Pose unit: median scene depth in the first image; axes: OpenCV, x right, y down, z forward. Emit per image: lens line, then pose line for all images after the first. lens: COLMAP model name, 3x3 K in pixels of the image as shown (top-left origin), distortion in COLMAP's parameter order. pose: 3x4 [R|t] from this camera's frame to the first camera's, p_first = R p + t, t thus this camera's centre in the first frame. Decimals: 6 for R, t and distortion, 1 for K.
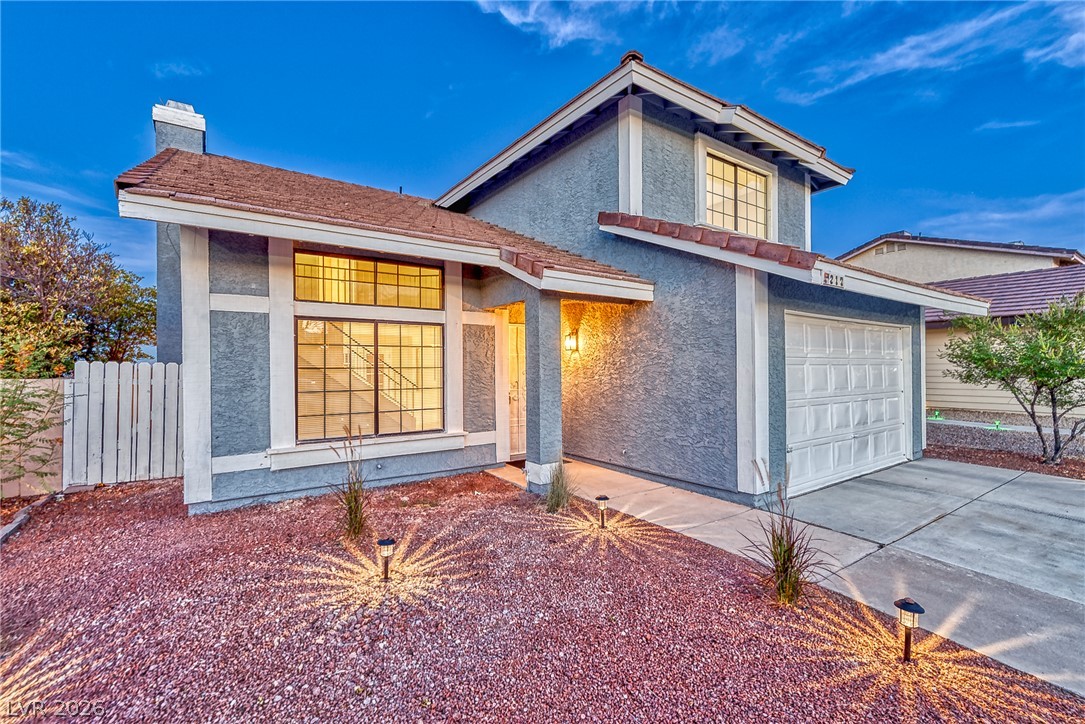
lens RADIAL K [[483.3, 0, 563.0], [0, 483.3, 368.8], [0, 0, 1]] dist [0.002614, -0.000141]
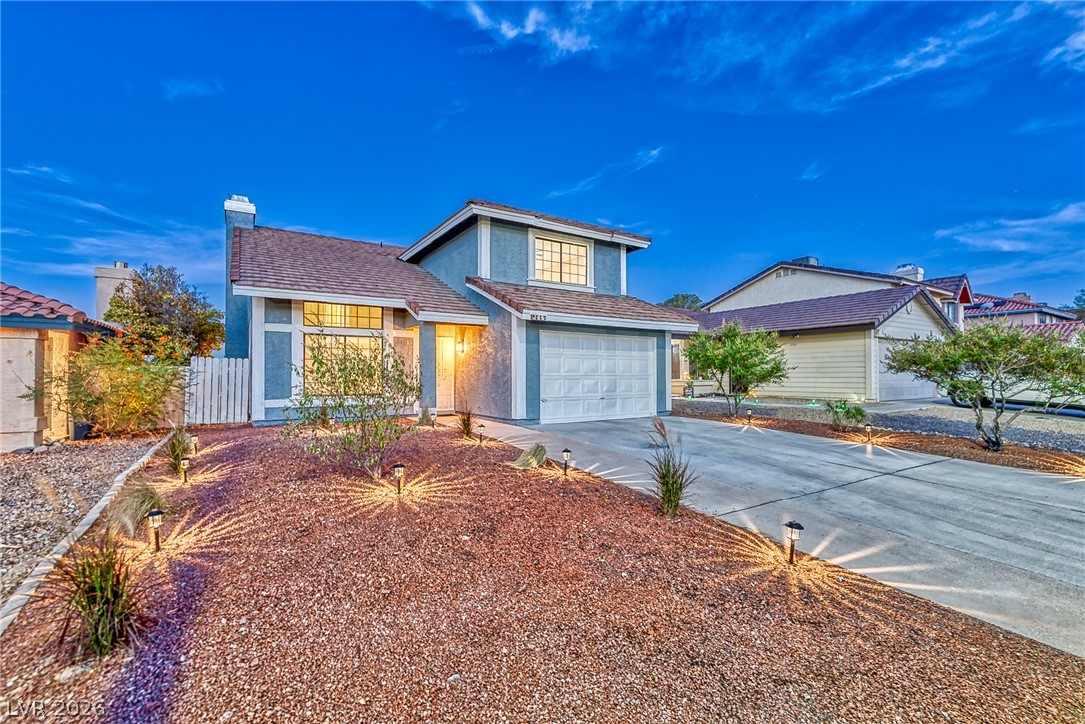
lens RADIAL K [[479.7, 0, 550.0], [0, 479.7, 371.0], [0, 0, 1]] dist [0.002720, 0.000525]
pose [[0.998301, 0.003389, -0.058172, 0.497929], [-0.004172, 0.999902, -0.013345, 0.060471], [0.058122, 0.013565, 0.998217, -0.794705]]
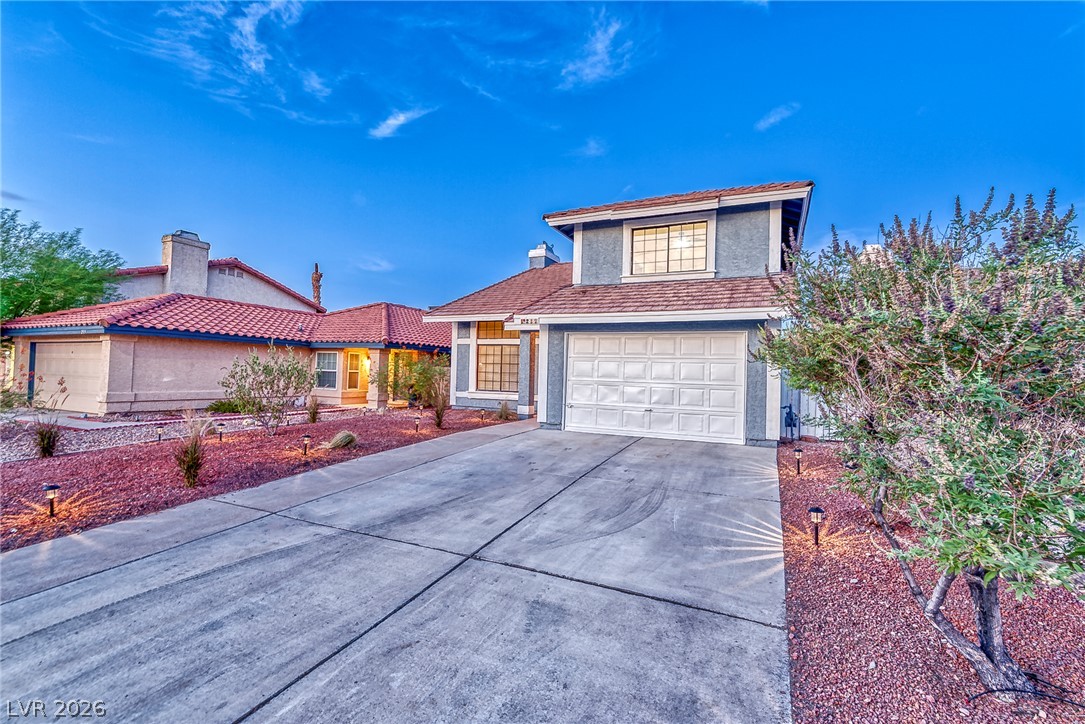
lens RADIAL K [[466.0, 0, 539.7], [0, 466.0, 361.4], [0, 0, 1]] dist [0.002561, 0.000164]
pose [[0.484257, -0.004094, -0.874916, 1.646573], [-0.031699, 0.999250, -0.022220, 0.030571], [0.874351, 0.038494, 0.483764, 0.011013]]
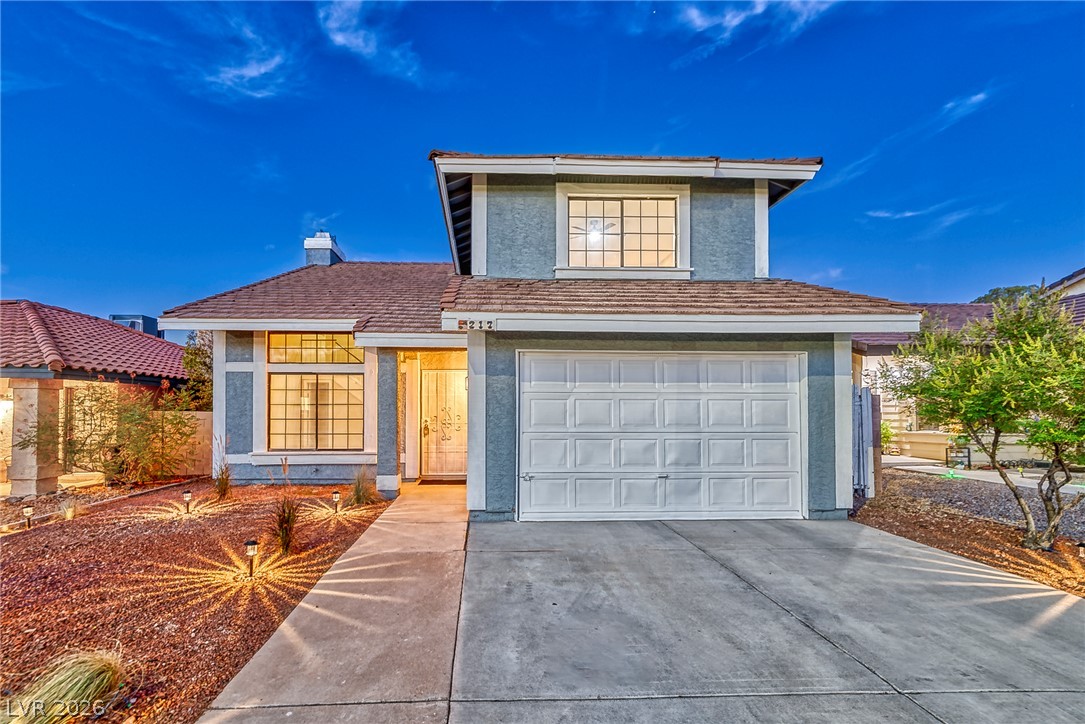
lens RADIAL K [[501.4, 0, 494.4], [0, 501.4, 406.8], [0, 0, 1]] dist [0.005885, 0.000279]
pose [[0.826484, -0.002001, -0.562957, 0.852859], [-0.006894, 0.999883, -0.013674, 0.020209], [0.562918, 0.015182, 0.826373, 0.023107]]
